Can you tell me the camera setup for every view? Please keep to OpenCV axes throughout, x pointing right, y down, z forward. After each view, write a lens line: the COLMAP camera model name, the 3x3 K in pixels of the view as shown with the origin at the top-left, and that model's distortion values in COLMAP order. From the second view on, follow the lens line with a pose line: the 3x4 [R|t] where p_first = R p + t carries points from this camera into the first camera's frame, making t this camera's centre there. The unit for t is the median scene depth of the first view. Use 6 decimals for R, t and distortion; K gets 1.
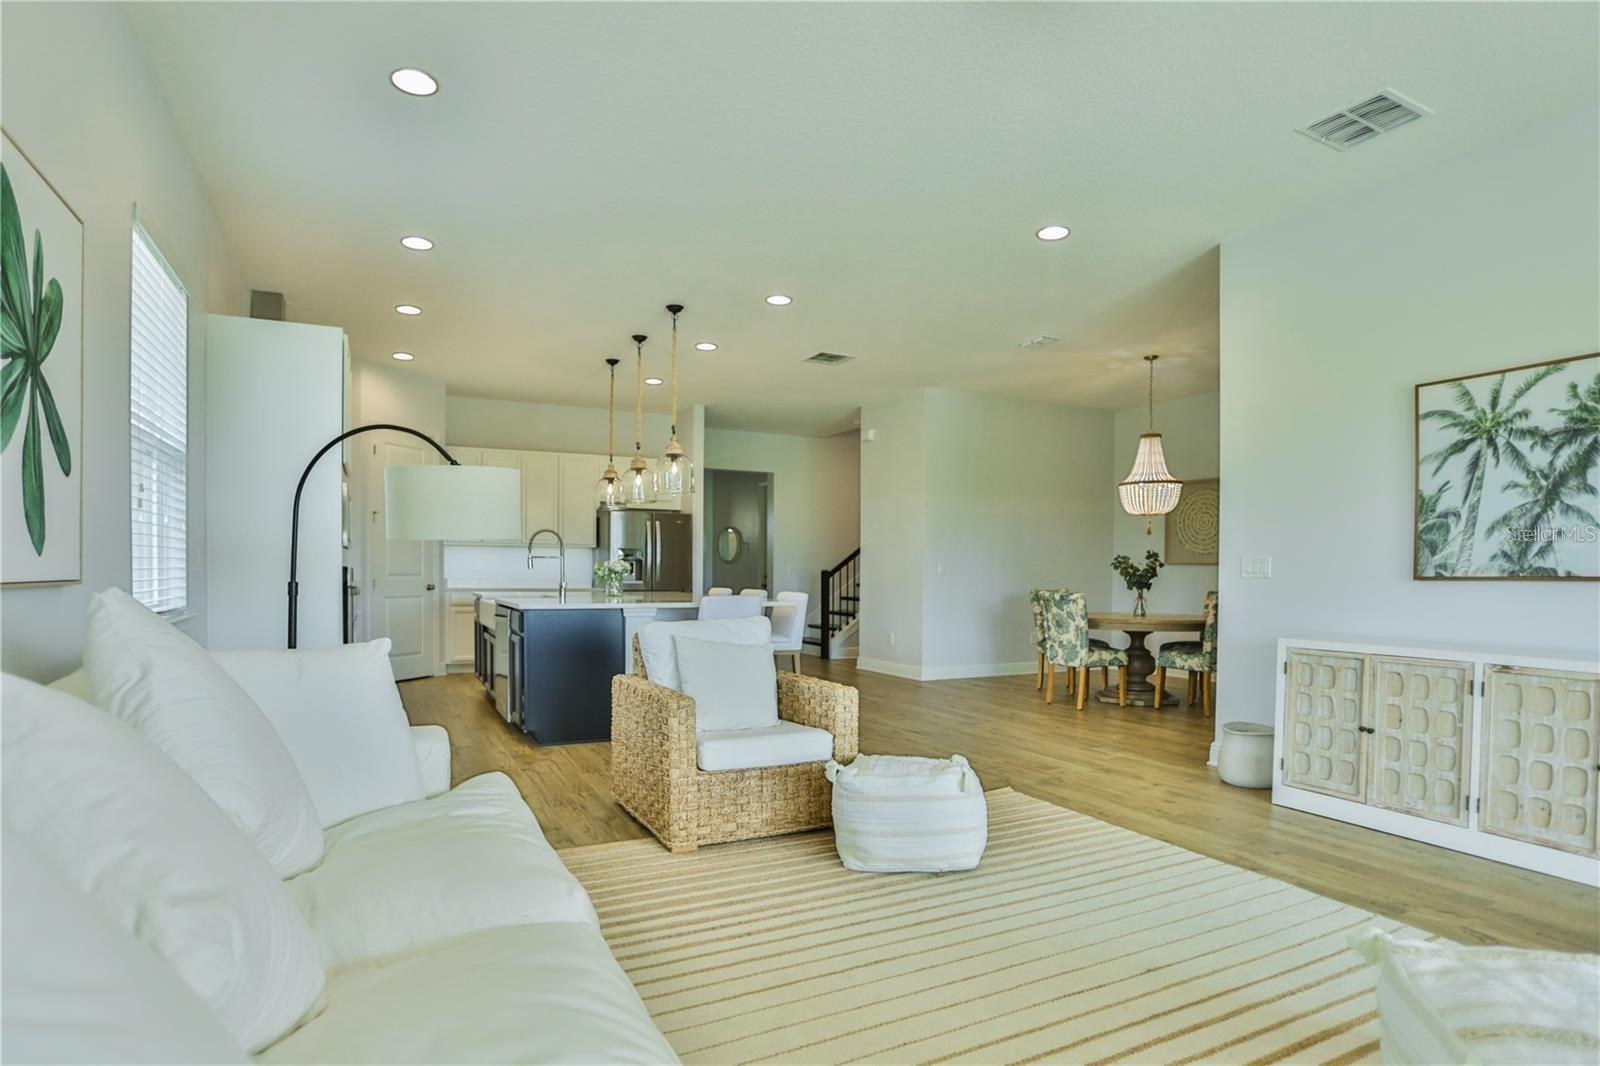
lens RADIAL K [[819.9, 0, 799.9], [0, 819.9, 574.9], [0, 0, 1]] dist [-0.017613, -0.000016]
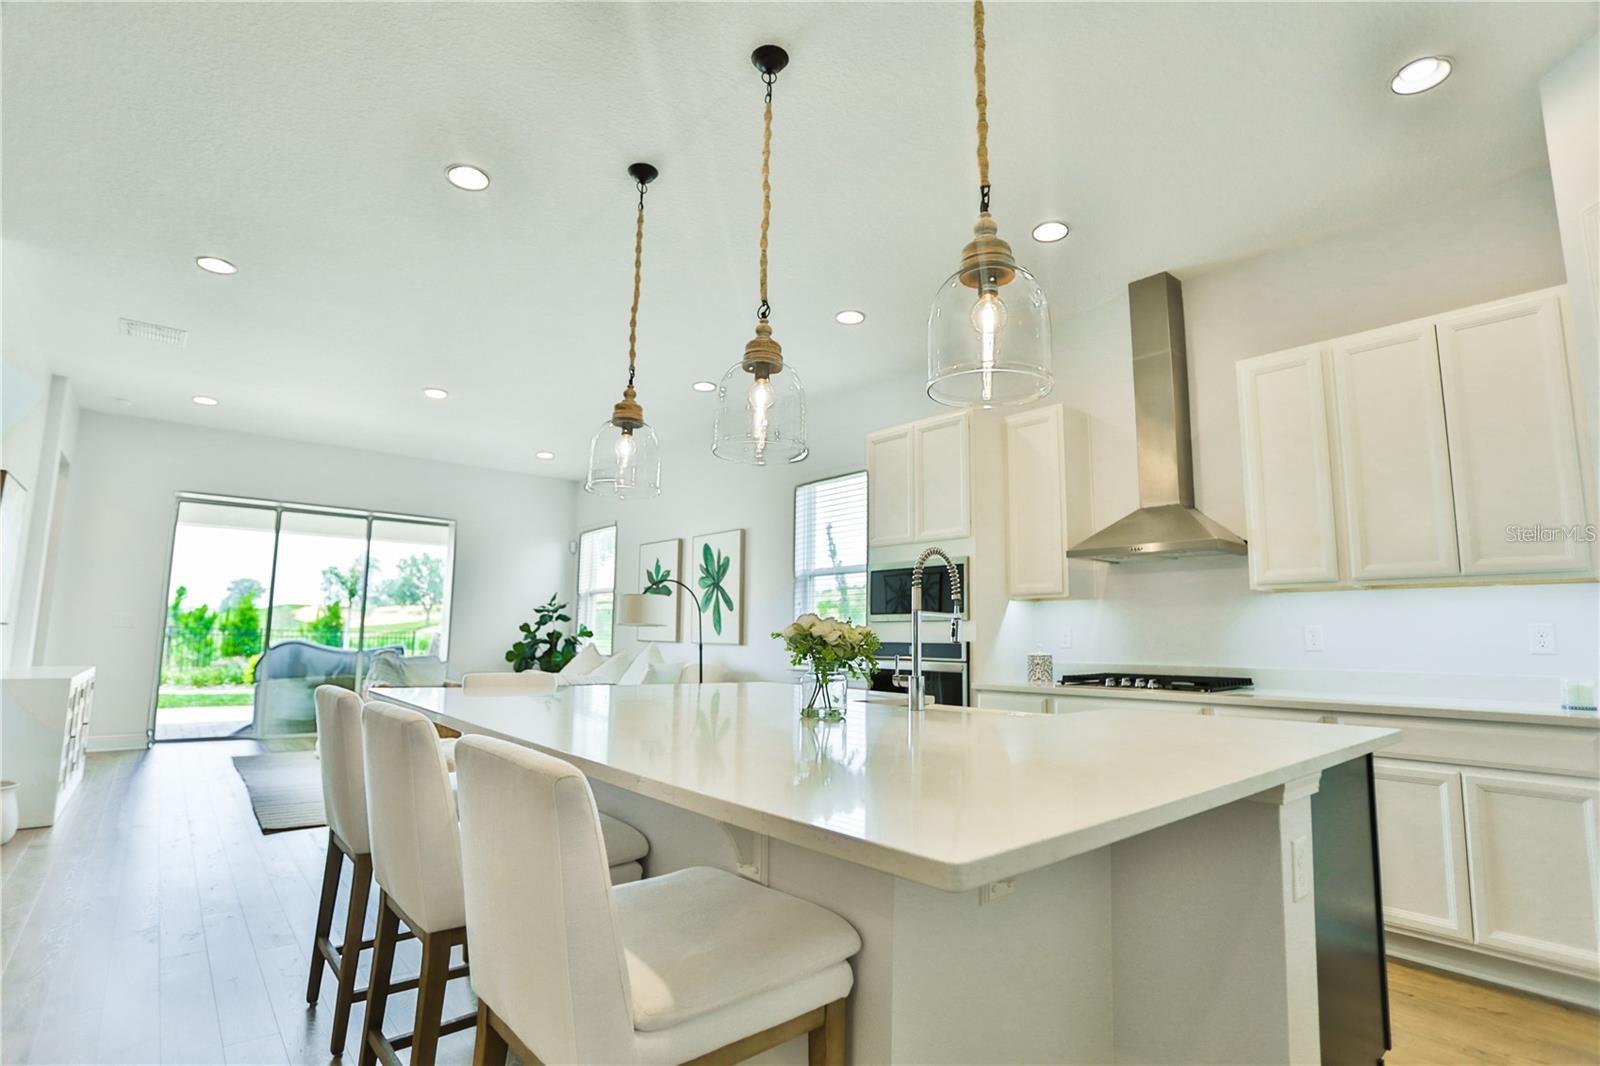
lens RADIAL K [[773.9, 0, 800.0], [0, 773.9, 533.0], [0, 0, 1]] dist [-0.093184, 0.031926]
pose [[-0.971822, -0.043868, -0.231597, -0.137584], [-0.013694, 0.991378, -0.130318, -0.009757], [0.235317, -0.123474, -0.964044, 1.331459]]
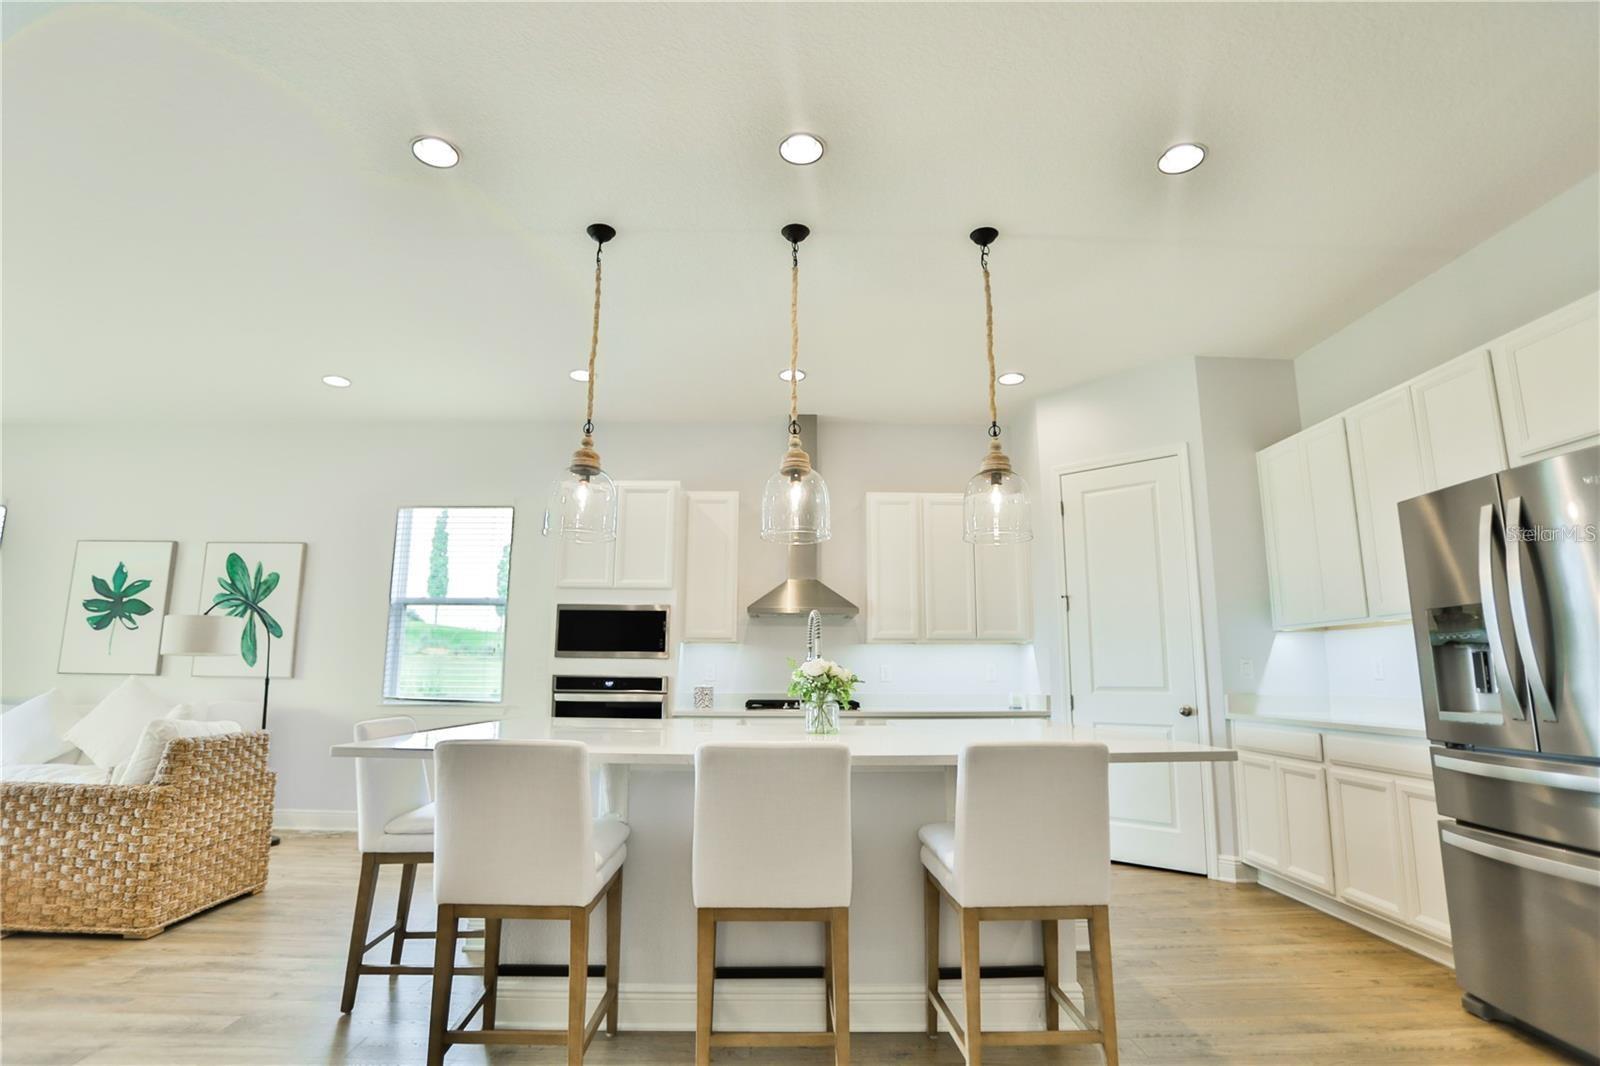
lens RADIAL K [[775.5, 0, 791.1], [0, 775.5, 538.3], [0, 0, 1]] dist [-0.069448, 0.022599]
pose [[-0.443901, -0.155919, -0.882407, 0.212048], [-0.007365, 0.985347, -0.170403, -0.009879], [0.896046, -0.069144, -0.438545, 1.200670]]
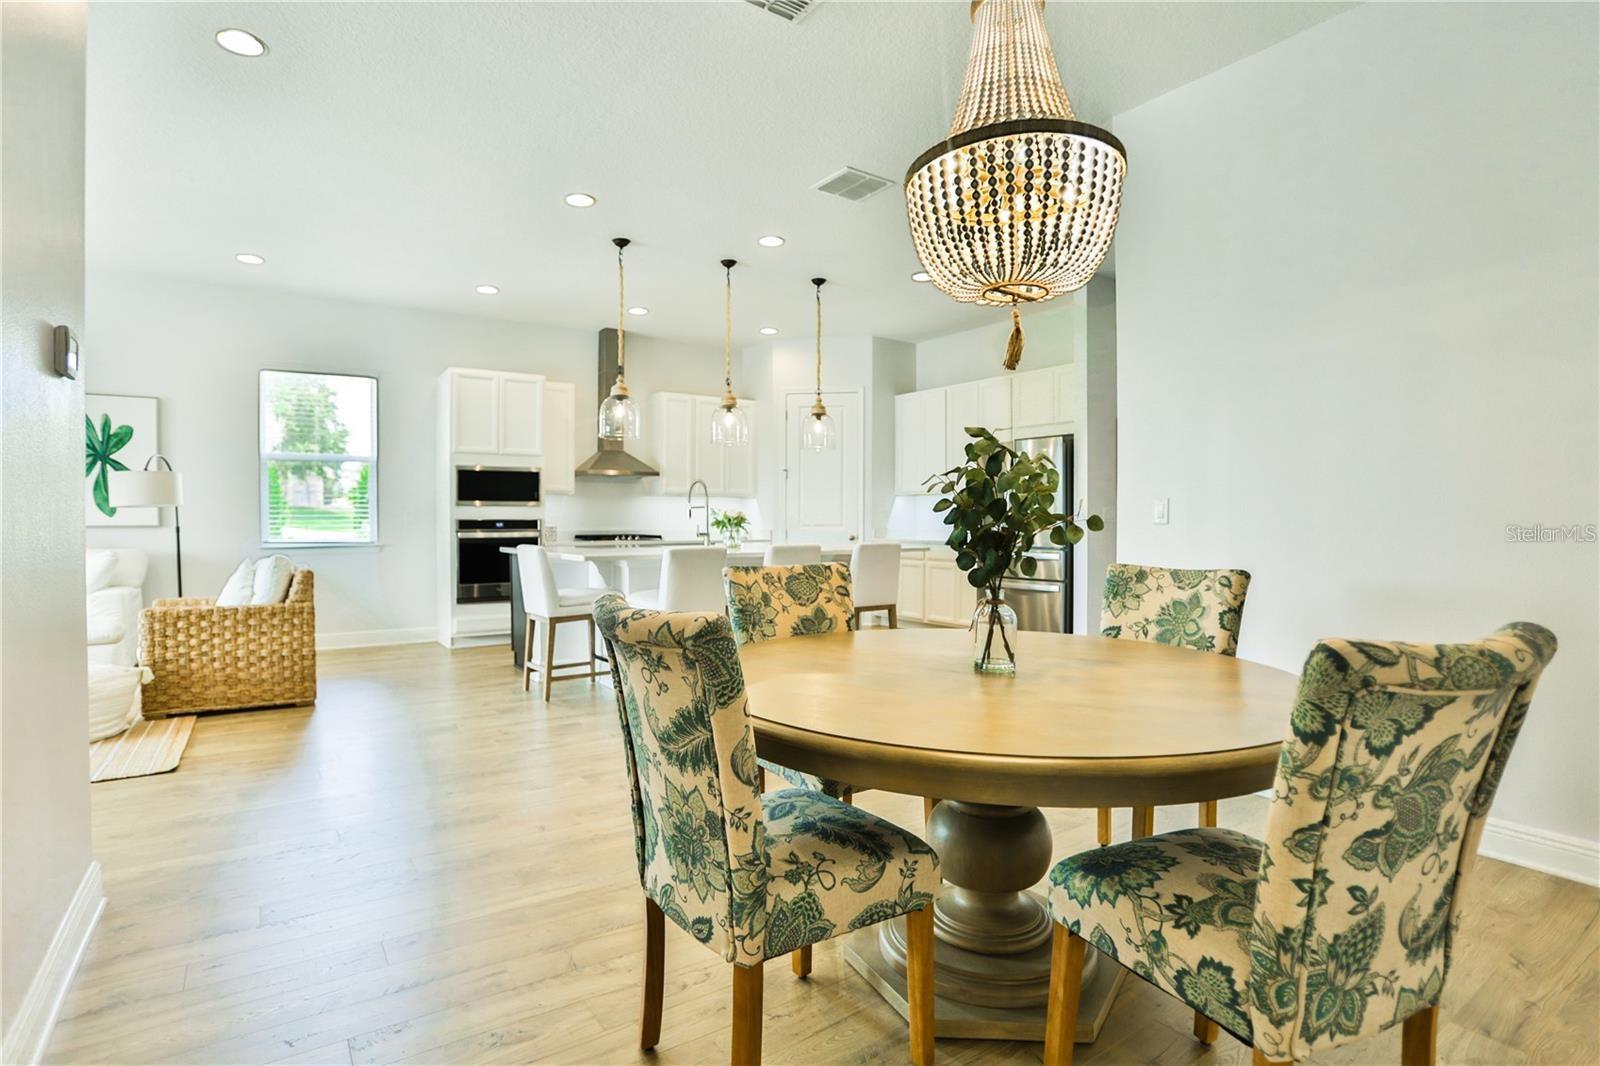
lens RADIAL K [[808.3, 0, 774.9], [0, 808.3, 531.0], [0, 0, 1]] dist [-0.082950, 0.037262]
pose [[0.115430, 0.015656, -0.993192, 0.694137], [-0.003042, 0.999877, 0.015408, -0.006561], [0.993311, 0.001242, 0.115464, 0.947768]]
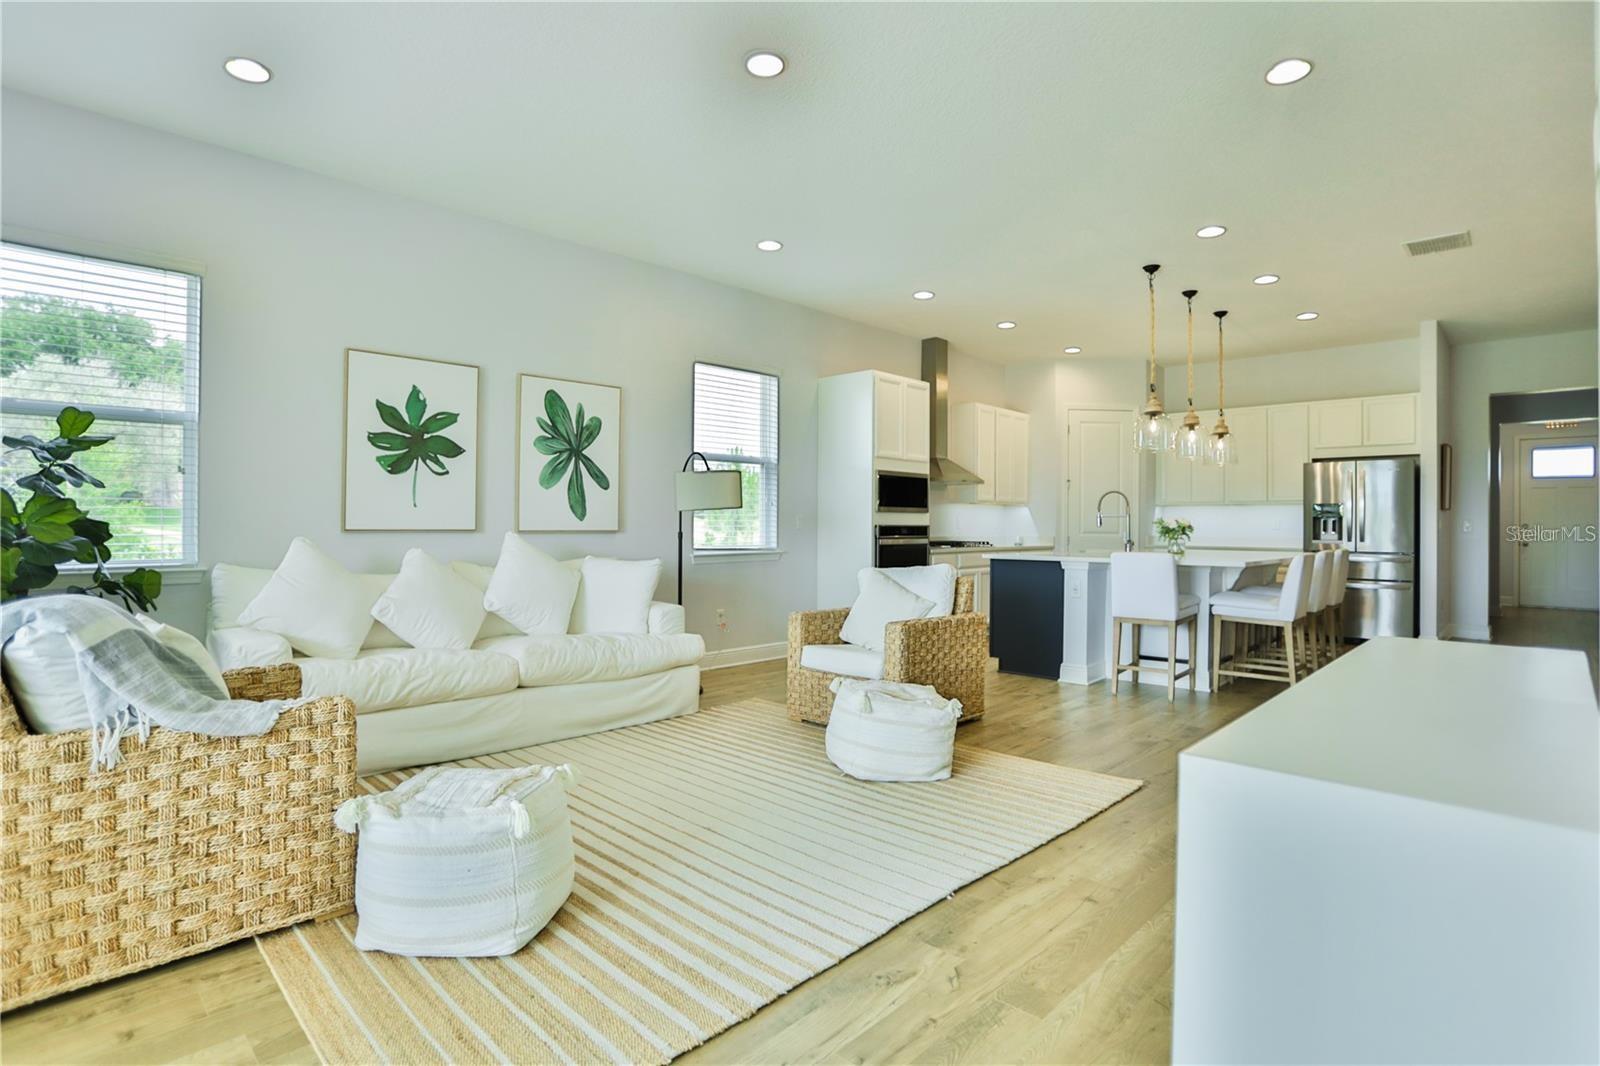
lens RADIAL K [[808.3, 0, 774.9], [0, 808.3, 531.0], [0, 0, 1]] dist [-0.082950, 0.037262]
pose [[0.320726, 0.010697, -0.947111, 0.547351], [-0.008725, 0.999927, 0.008339, -0.005006], [0.947132, 0.005589, 0.320796, 0.218530]]
